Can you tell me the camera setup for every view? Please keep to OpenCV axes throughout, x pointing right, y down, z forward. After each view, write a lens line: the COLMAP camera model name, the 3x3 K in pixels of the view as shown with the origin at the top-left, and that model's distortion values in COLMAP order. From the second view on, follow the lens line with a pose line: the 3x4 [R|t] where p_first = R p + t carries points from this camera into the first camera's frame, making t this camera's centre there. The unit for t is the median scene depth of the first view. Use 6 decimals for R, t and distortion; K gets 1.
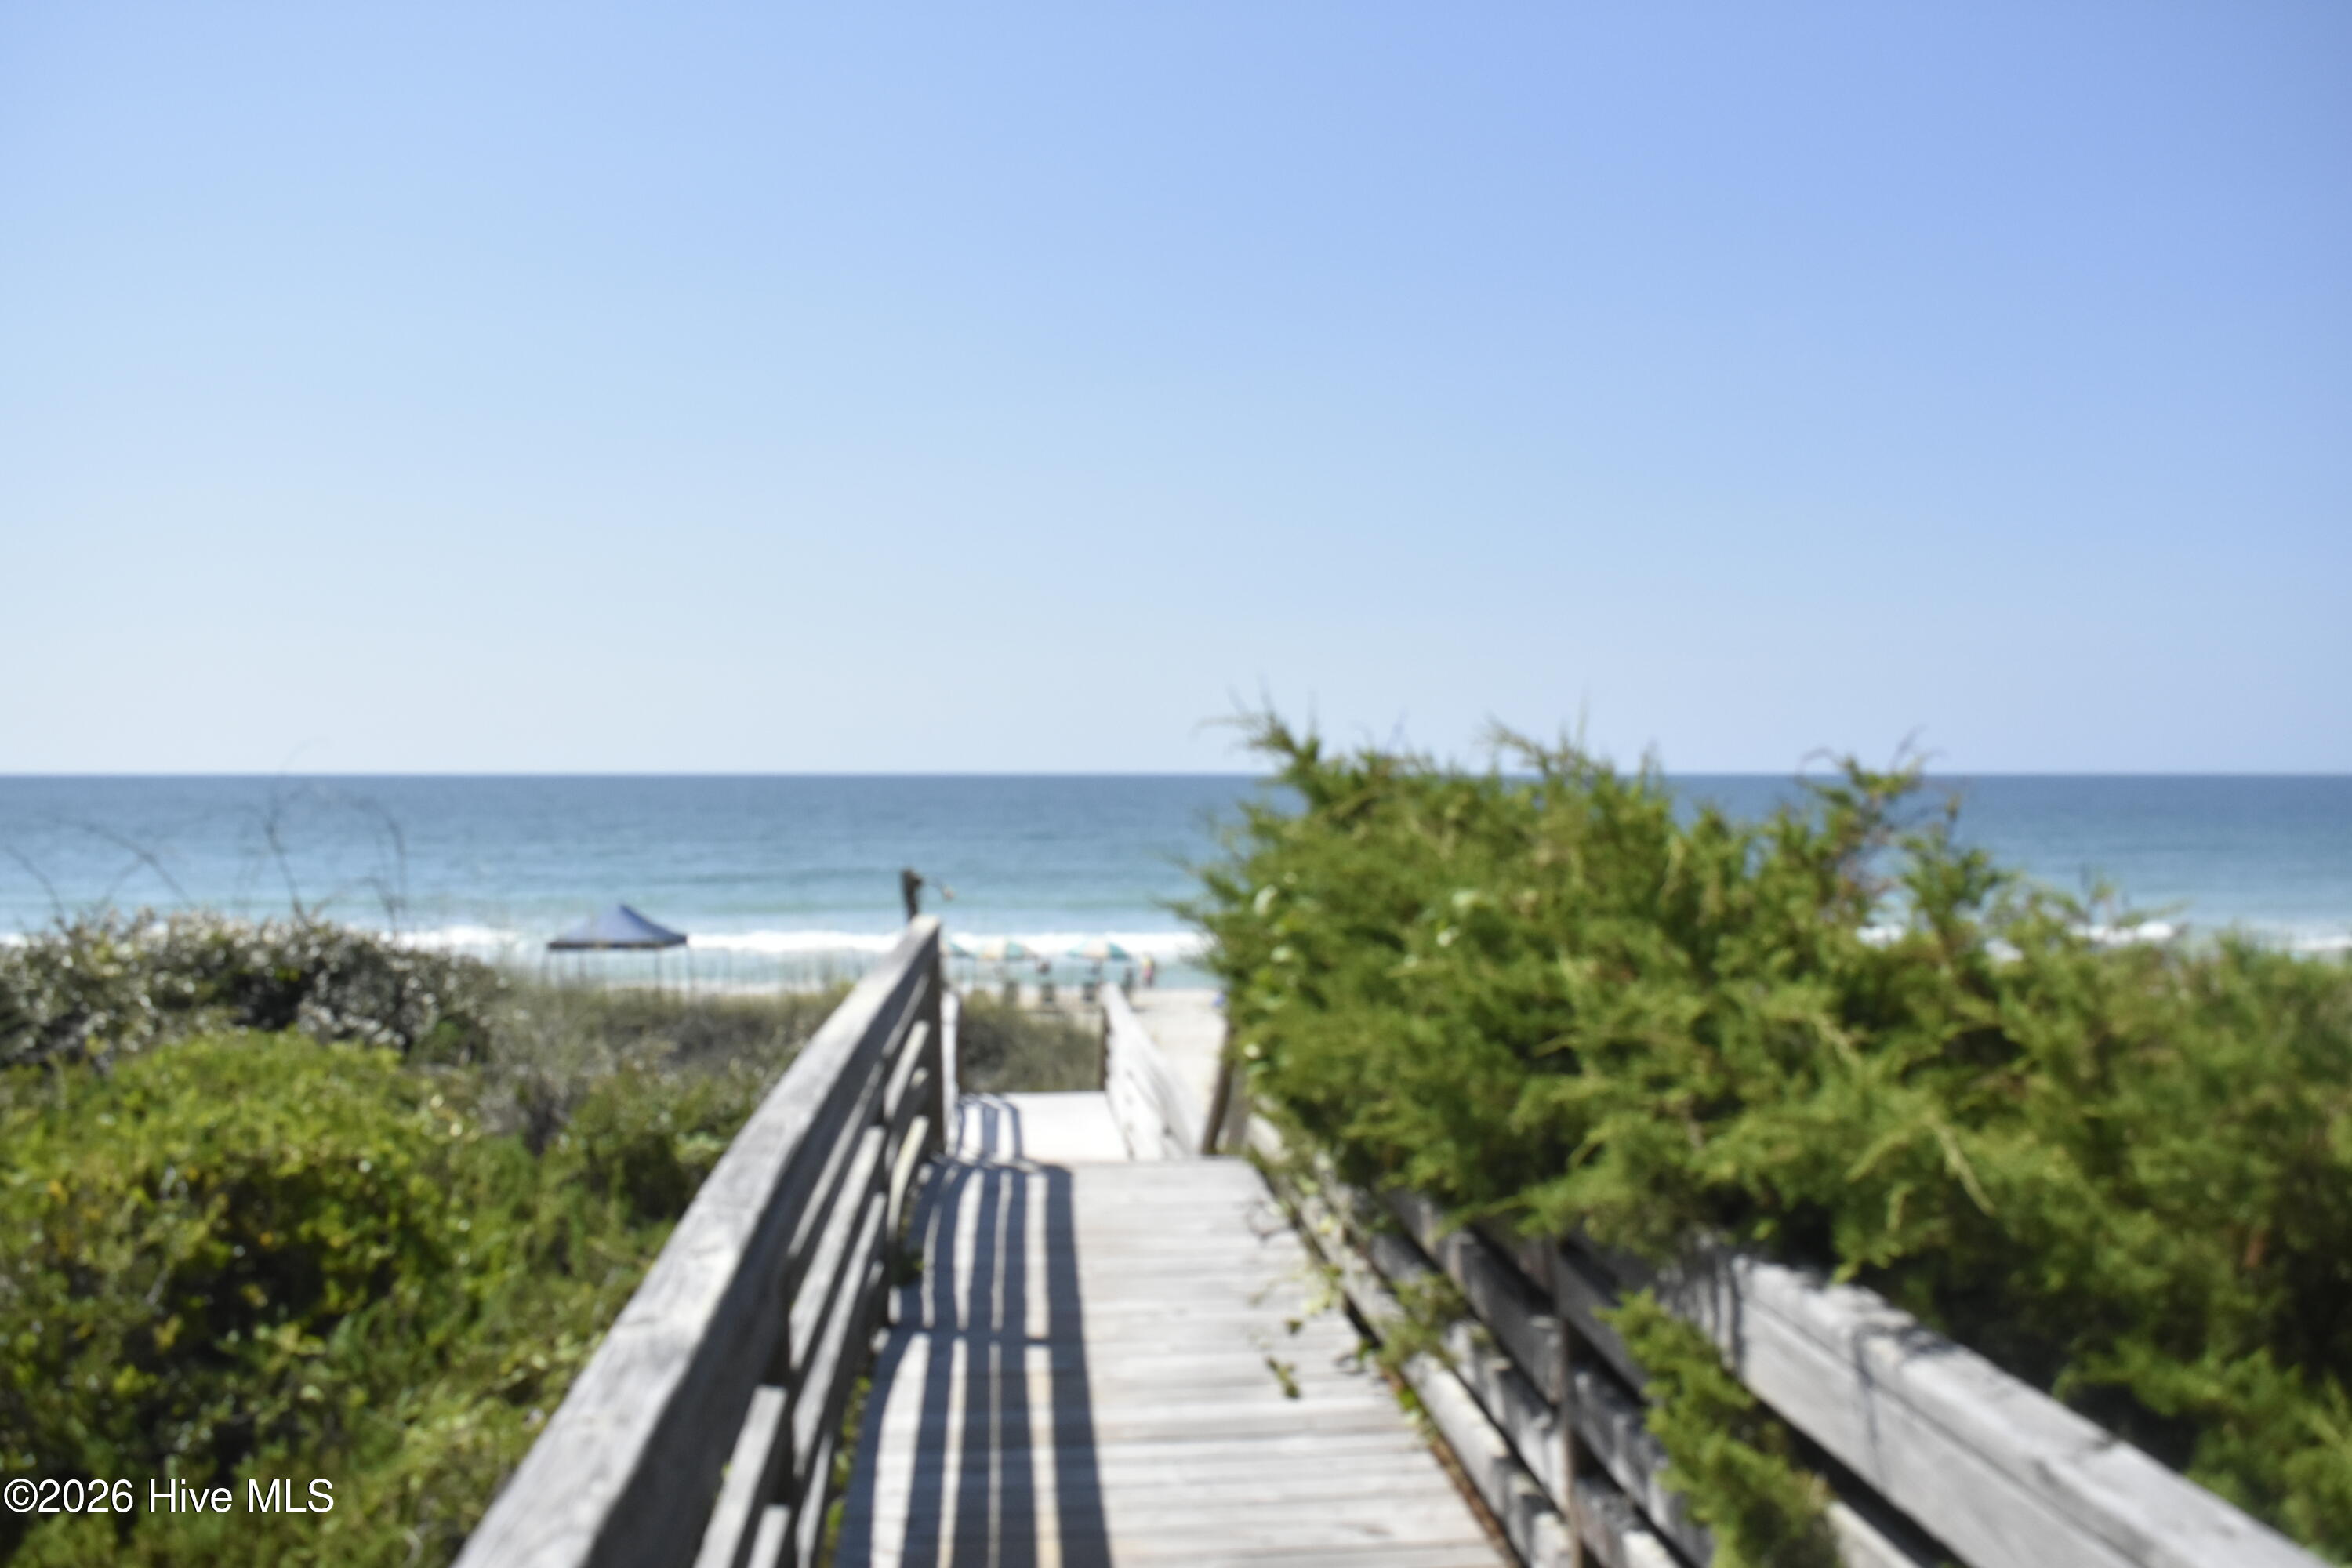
lens RADIAL K [[2235.2, 0, 1167.9], [0, 2235.2, 779.8], [0, 0, 1]] dist [-0.000835, 0.000000]
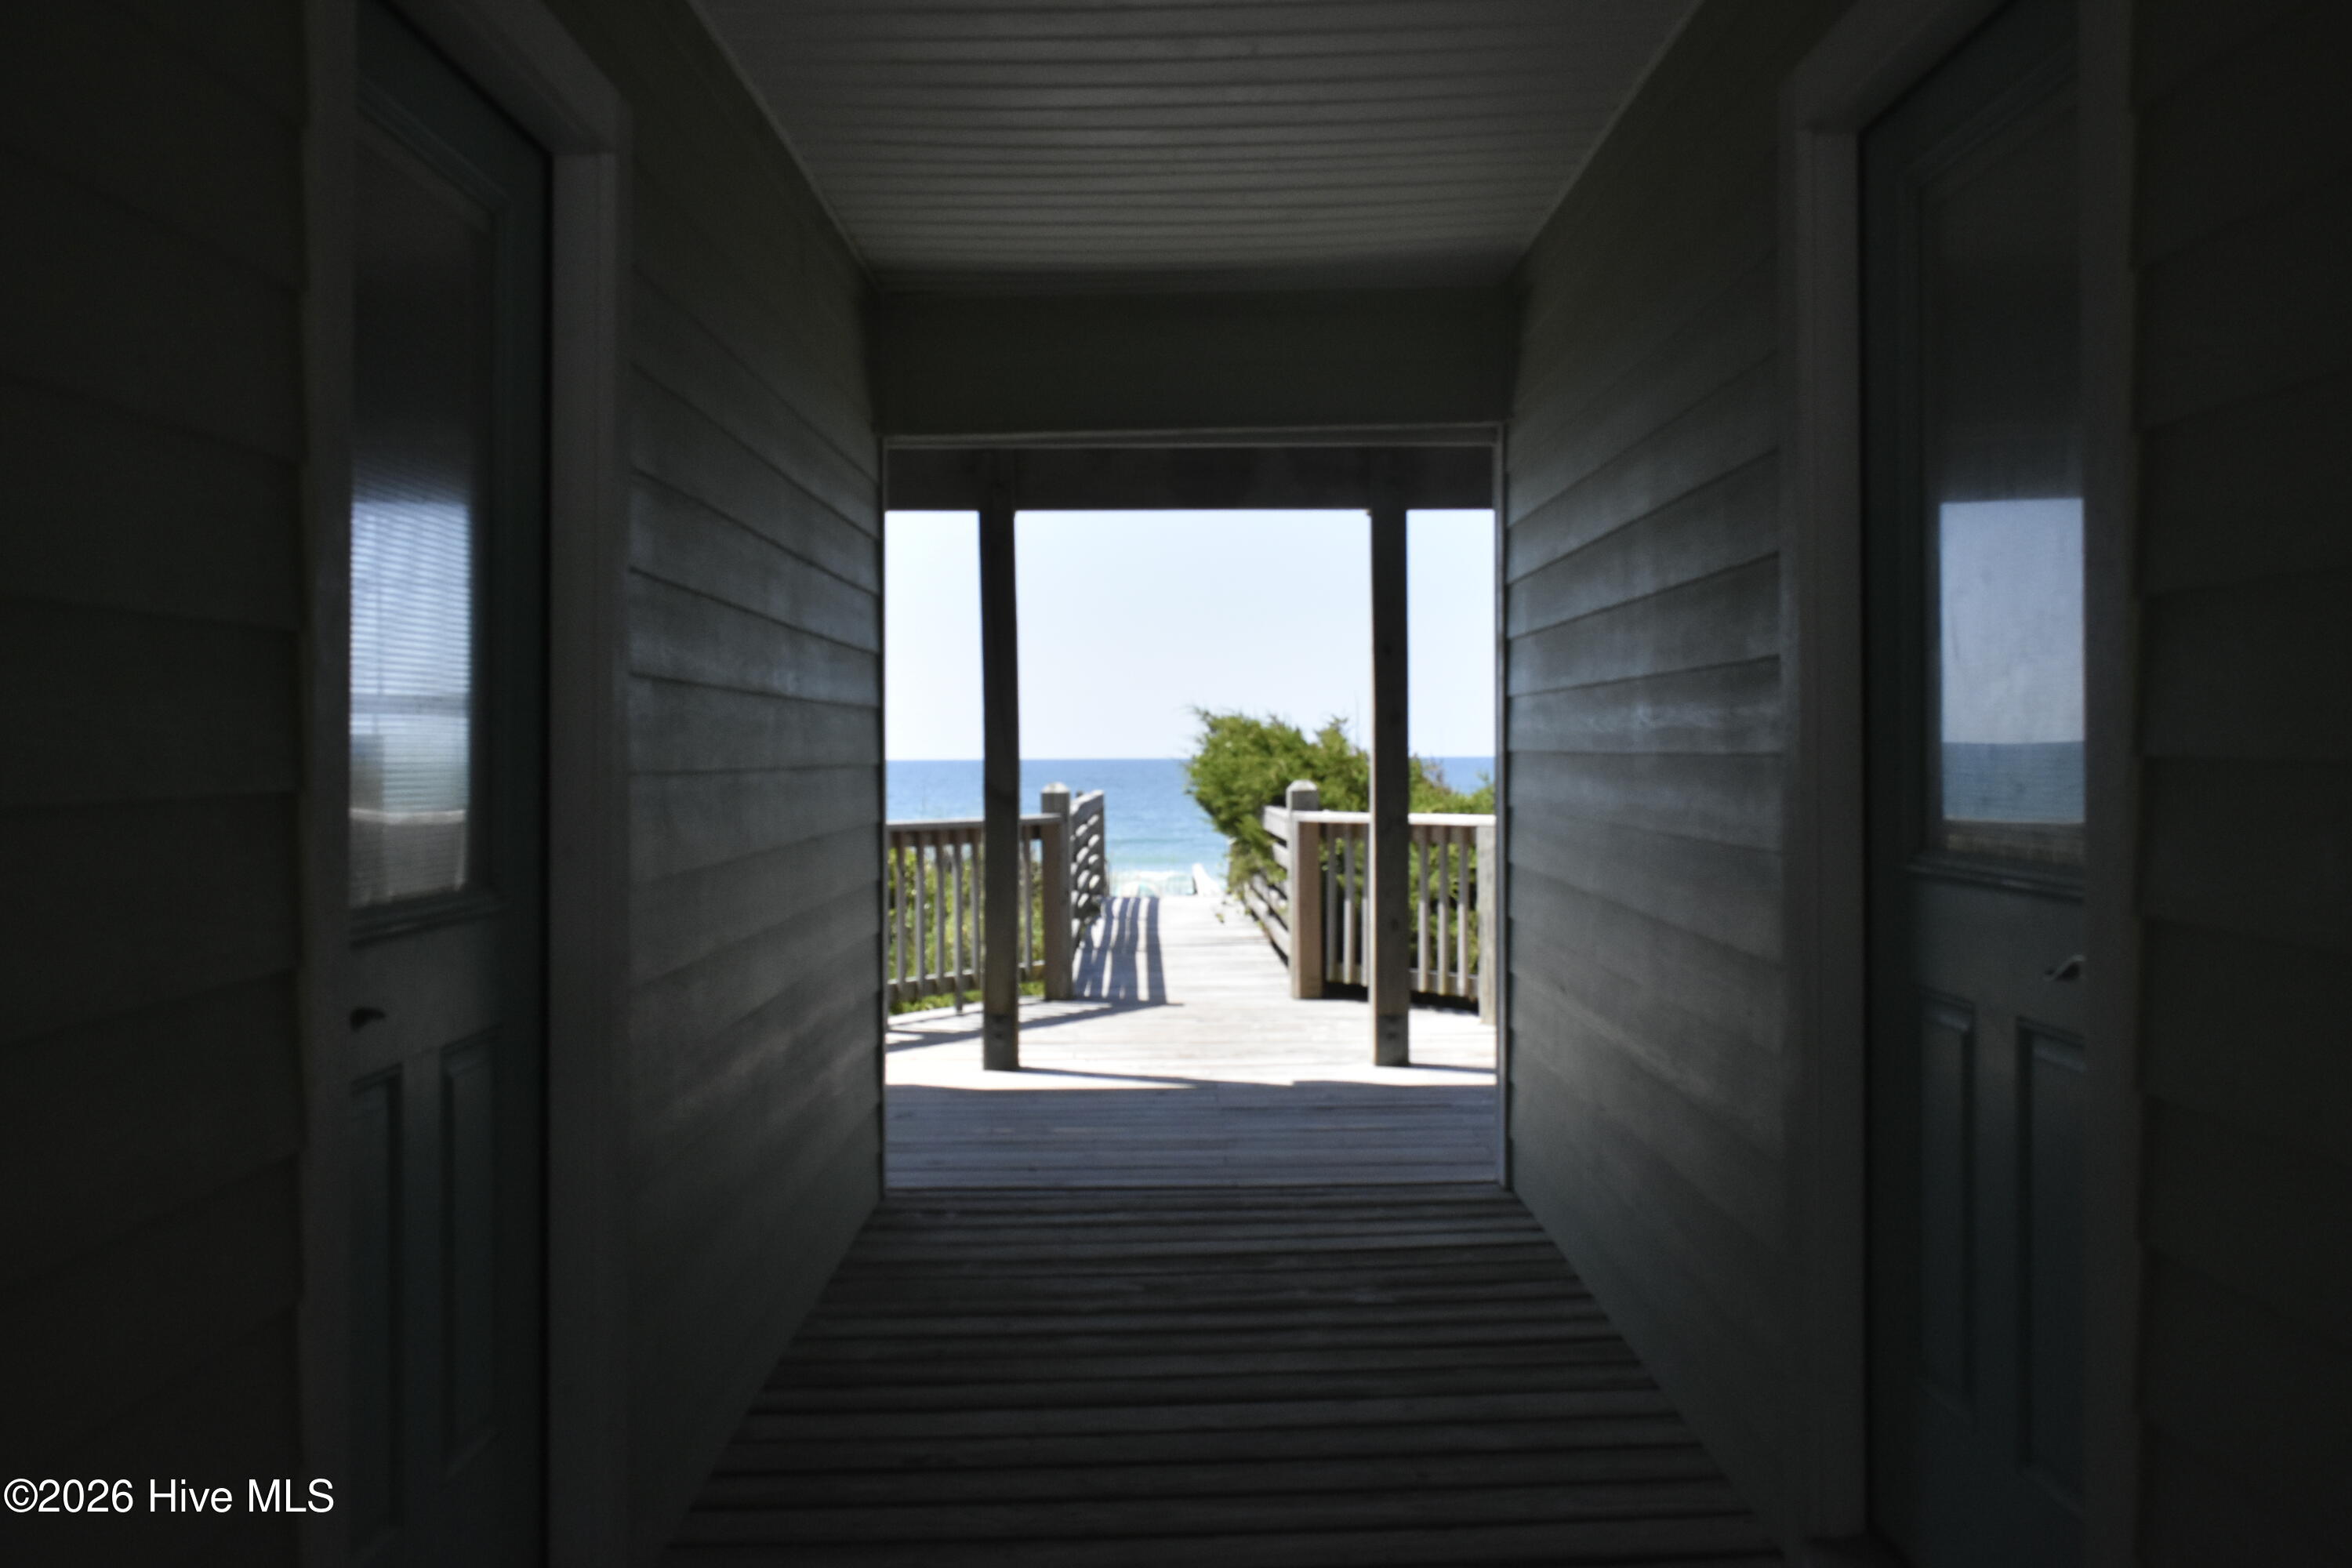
lens RADIAL K [[2016.9, 0, 1176.4], [0, 2016.9, 780.9], [0, 0, 1]] dist [0.001083, -0.001166]
pose [[0.998584, -0.003522, -0.053075, 0.110106], [0.004092, 0.999935, 0.010627, 0.037366], [0.053034, -0.010829, 0.998534, -1.408633]]
